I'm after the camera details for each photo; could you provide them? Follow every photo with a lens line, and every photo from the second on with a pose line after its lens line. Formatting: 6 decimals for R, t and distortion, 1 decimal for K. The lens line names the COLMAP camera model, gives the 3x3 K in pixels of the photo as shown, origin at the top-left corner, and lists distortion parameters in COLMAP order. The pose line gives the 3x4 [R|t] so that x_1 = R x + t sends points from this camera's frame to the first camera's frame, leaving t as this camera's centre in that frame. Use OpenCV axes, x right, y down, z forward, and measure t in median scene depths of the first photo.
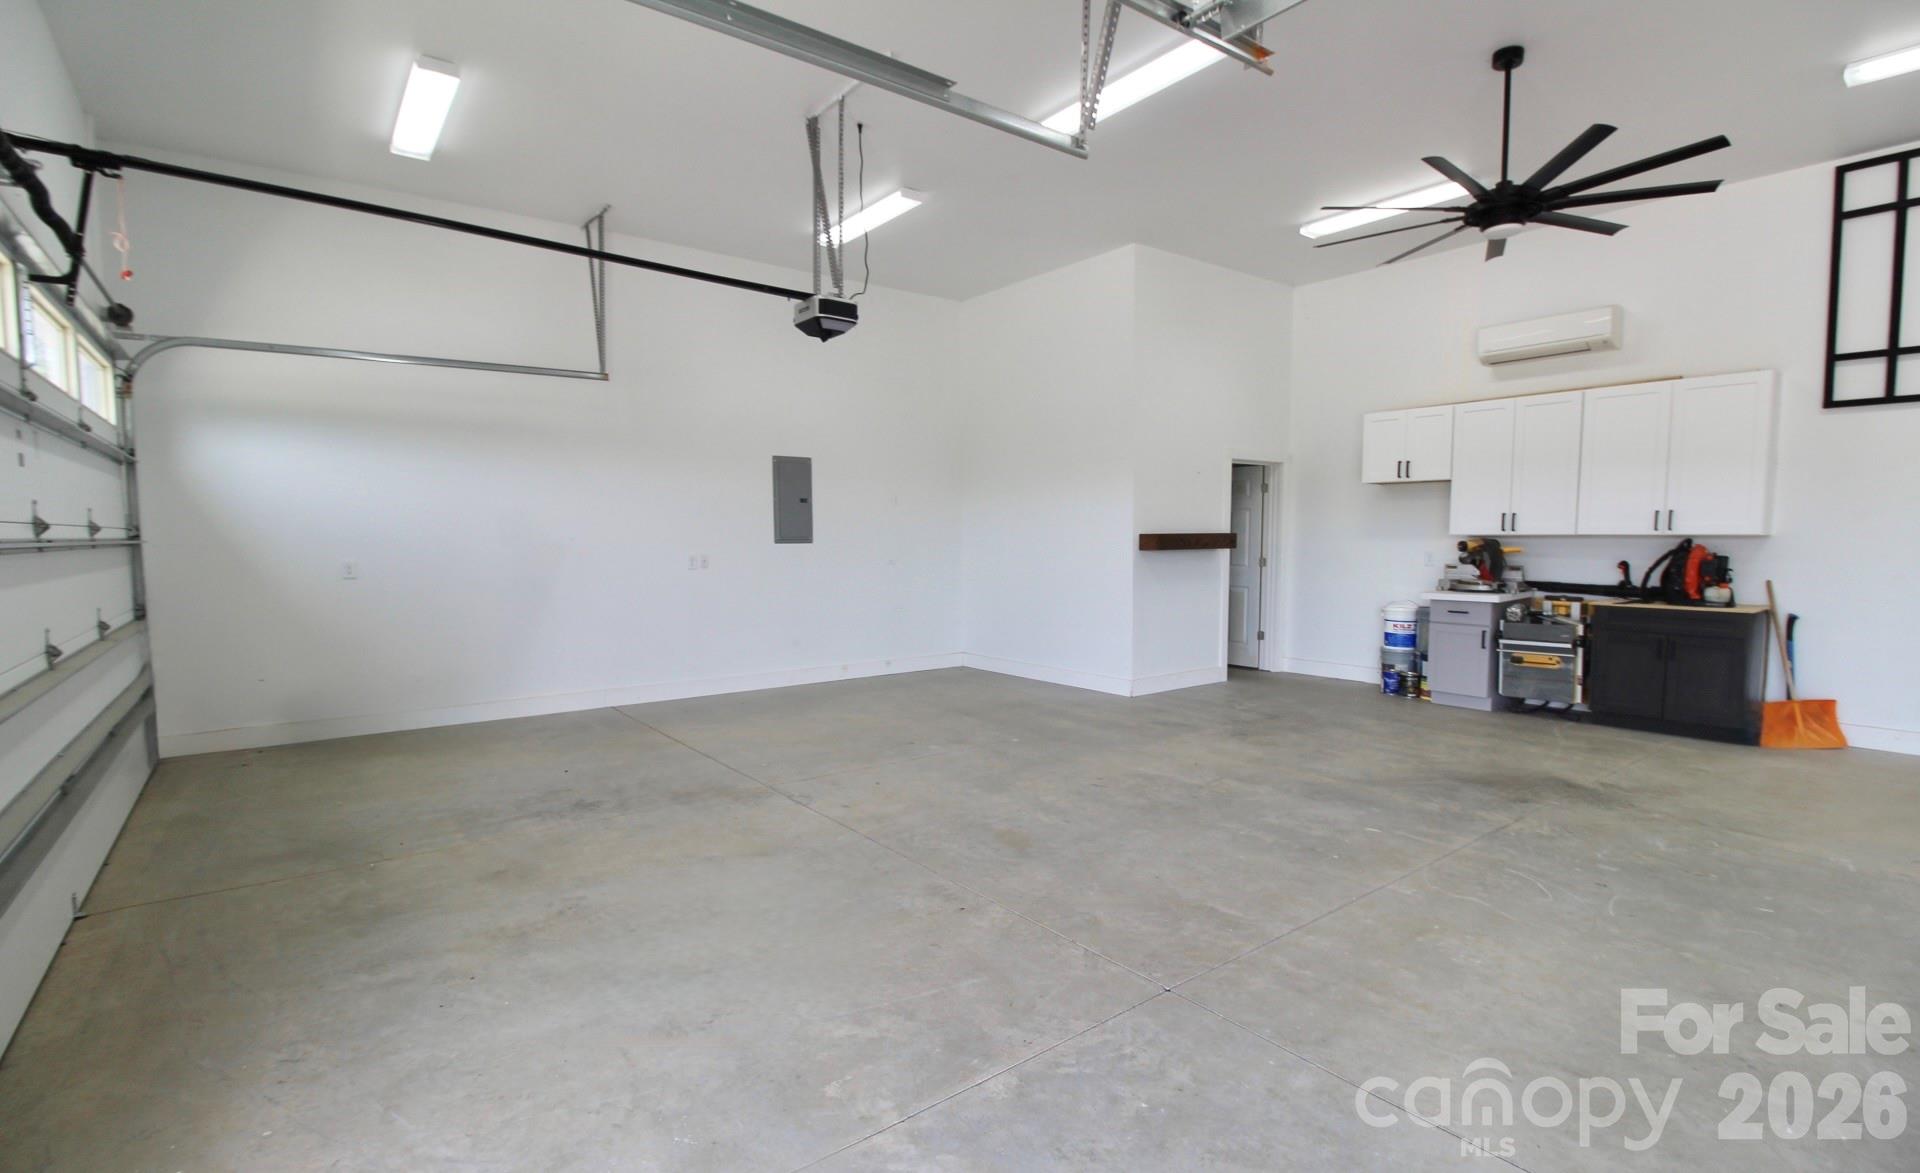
lens RADIAL K [[865.8, 0, 956.4], [0, 865.8, 621.2], [0, 0, 1]] dist [-0.023334, -0.000102]
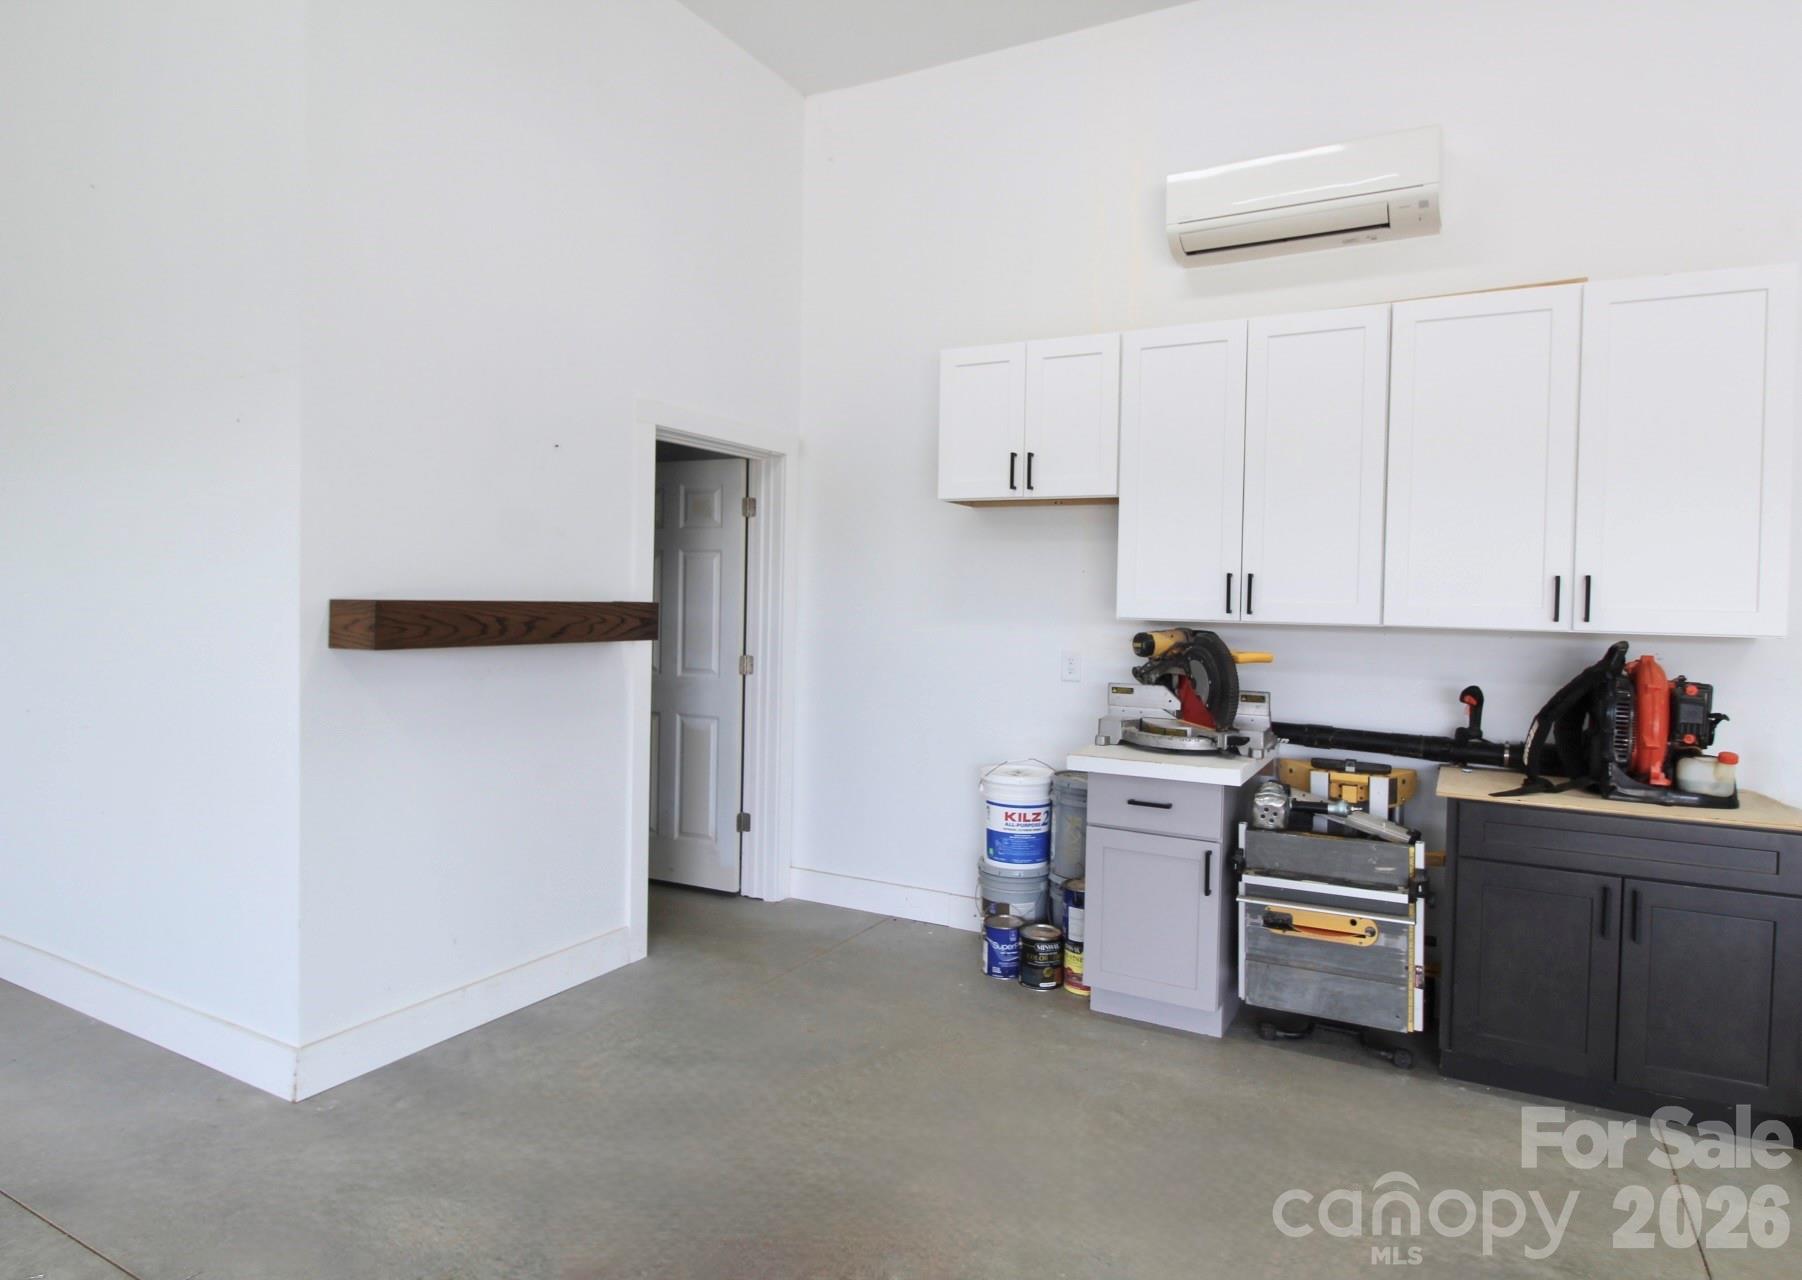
lens RADIAL K [[1048.3, 0, 901.0], [0, 1048.3, 640.0], [0, 0, 1]] dist [0.001706, 0.000156]
pose [[0.923216, 0.010236, 0.384145, 0.267033], [0.011131, 0.998513, -0.053357, -0.063131], [-0.384120, 0.053536, 0.921730, 0.553818]]
